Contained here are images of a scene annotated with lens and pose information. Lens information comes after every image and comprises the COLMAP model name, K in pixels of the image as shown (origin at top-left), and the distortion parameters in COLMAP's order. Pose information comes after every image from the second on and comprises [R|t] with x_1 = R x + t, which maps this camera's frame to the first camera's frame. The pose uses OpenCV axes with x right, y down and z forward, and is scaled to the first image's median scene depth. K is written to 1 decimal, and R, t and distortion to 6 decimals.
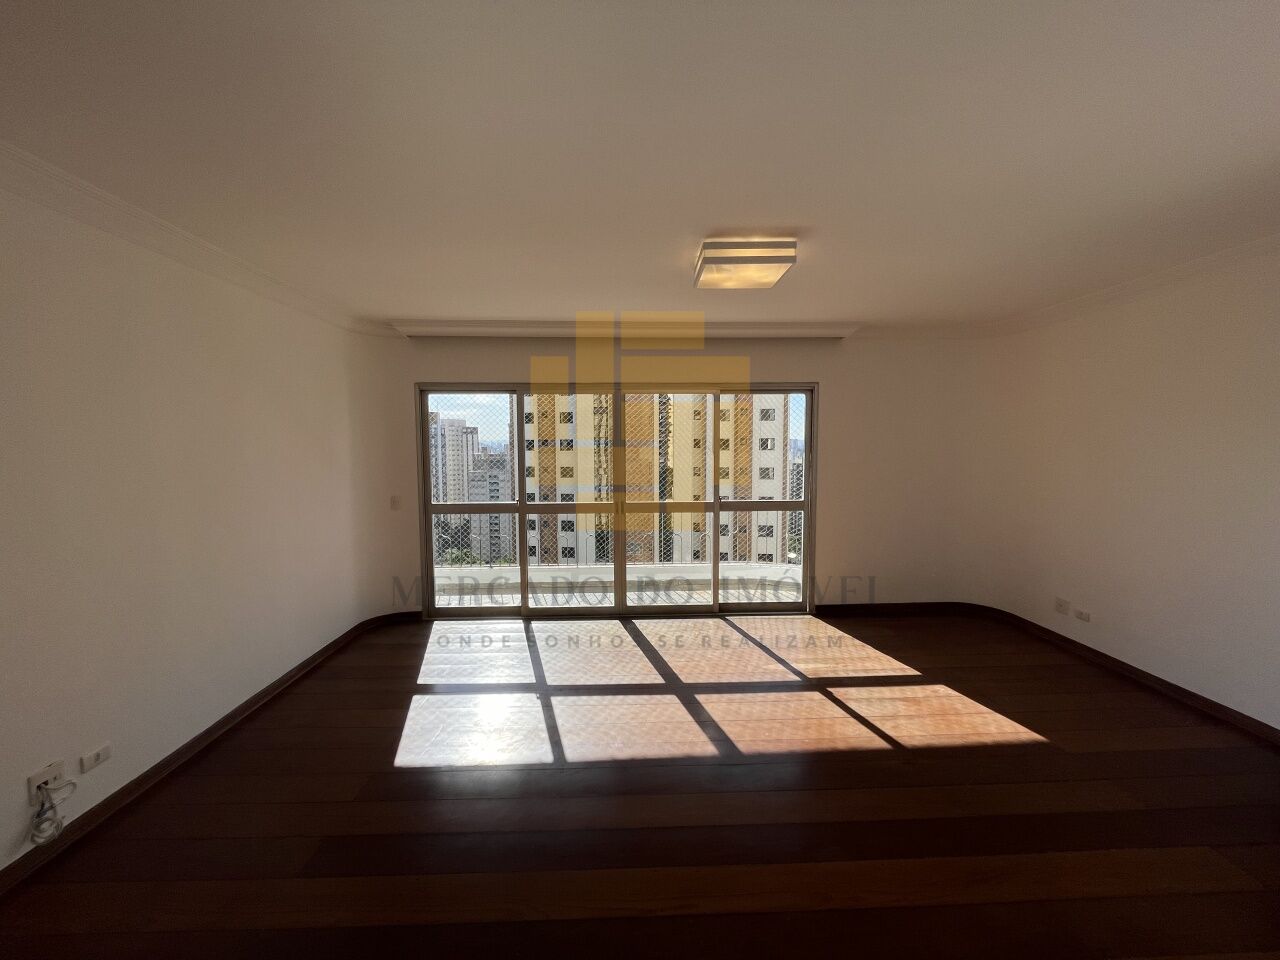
lens RADIAL K [[513.8, 0, 642.9], [0, 513.8, 478.0], [0, 0, 1]] dist [-0.007743, -0.000238]
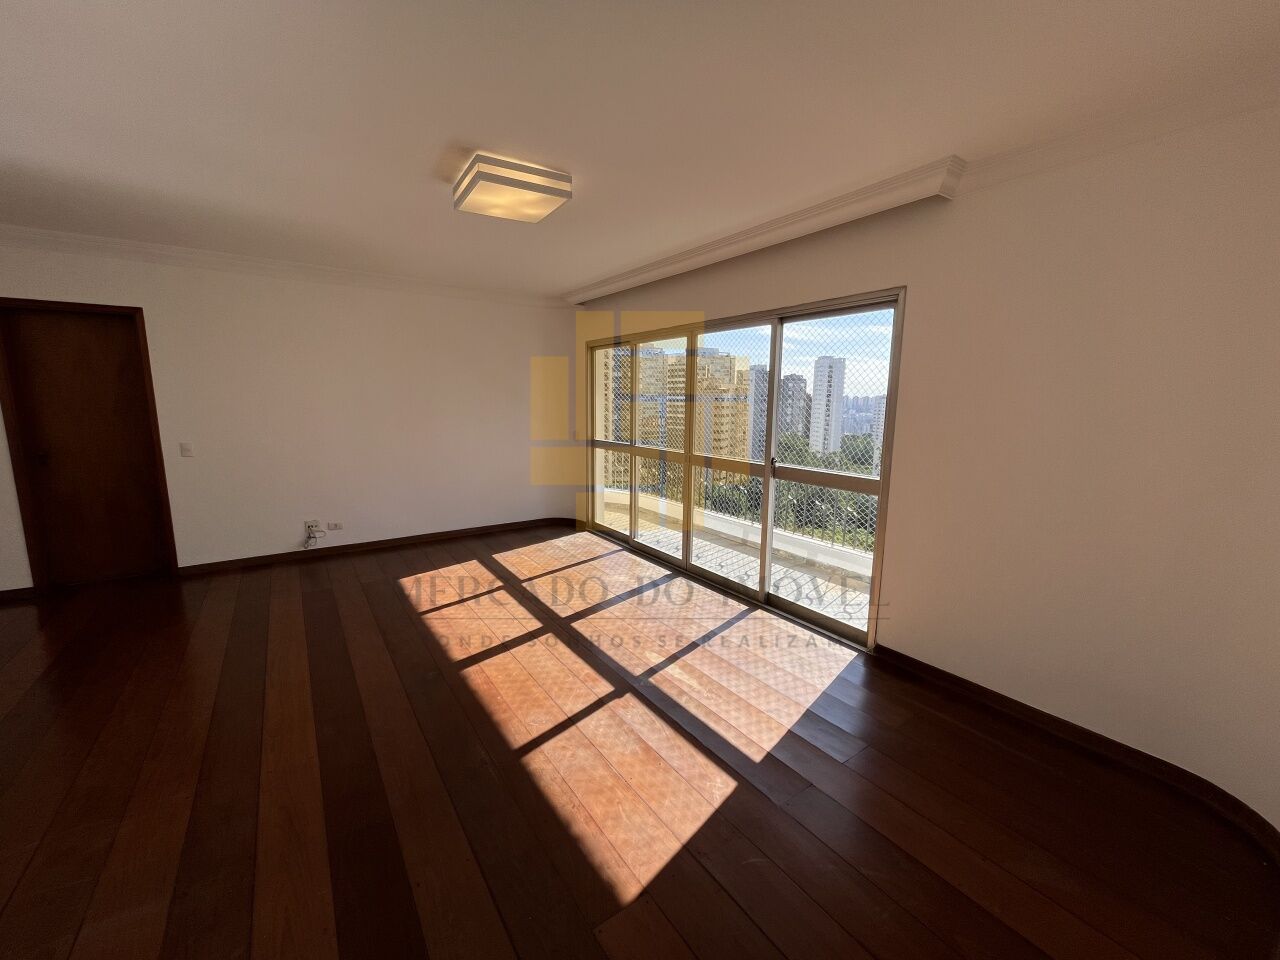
lens RADIAL K [[513.8, 0, 637.7], [0, 513.8, 483.5], [0, 0, 1]] dist [-0.007743, -0.000238]
pose [[0.530314, 0.149636, -0.834492, 1.011240], [-0.065505, 0.988590, 0.135640, -0.027940], [0.845267, -0.017268, 0.534065, 0.596929]]
